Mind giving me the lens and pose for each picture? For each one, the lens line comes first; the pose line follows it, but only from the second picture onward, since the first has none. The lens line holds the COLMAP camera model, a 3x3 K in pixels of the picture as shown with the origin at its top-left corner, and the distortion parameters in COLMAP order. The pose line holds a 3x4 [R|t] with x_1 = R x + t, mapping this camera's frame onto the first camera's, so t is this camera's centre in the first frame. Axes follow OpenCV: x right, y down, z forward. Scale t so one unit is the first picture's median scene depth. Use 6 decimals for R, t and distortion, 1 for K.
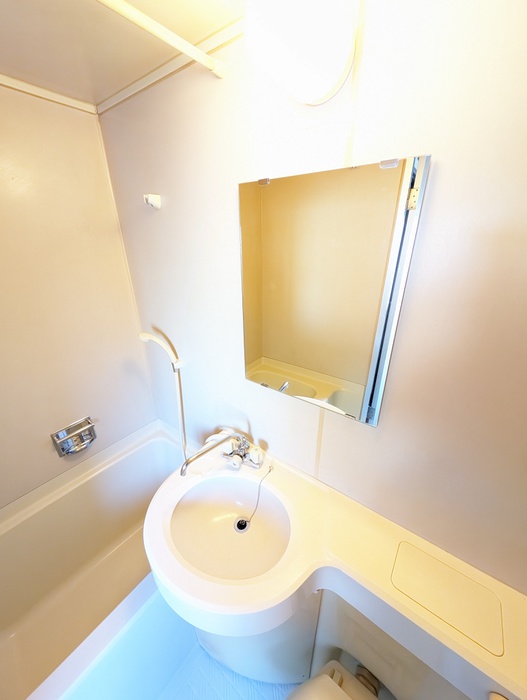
lens RADIAL K [[261.6, 0, 269.3], [0, 261.6, 348.0], [0, 0, 1]] dist [0.000314, -0.000128]
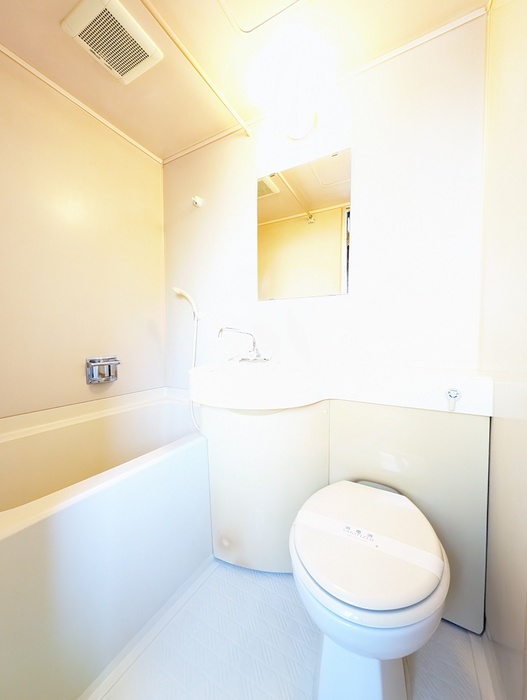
lens RADIAL K [[261.6, 0, 269.3], [0, 261.6, 348.0], [0, 0, 1]] dist [0.000314, -0.000128]
pose [[0.990179, -0.006423, 0.139658, -0.193979], [0.057192, 0.930143, -0.362715, 0.730683], [-0.127572, 0.367140, 0.921376, -0.171276]]
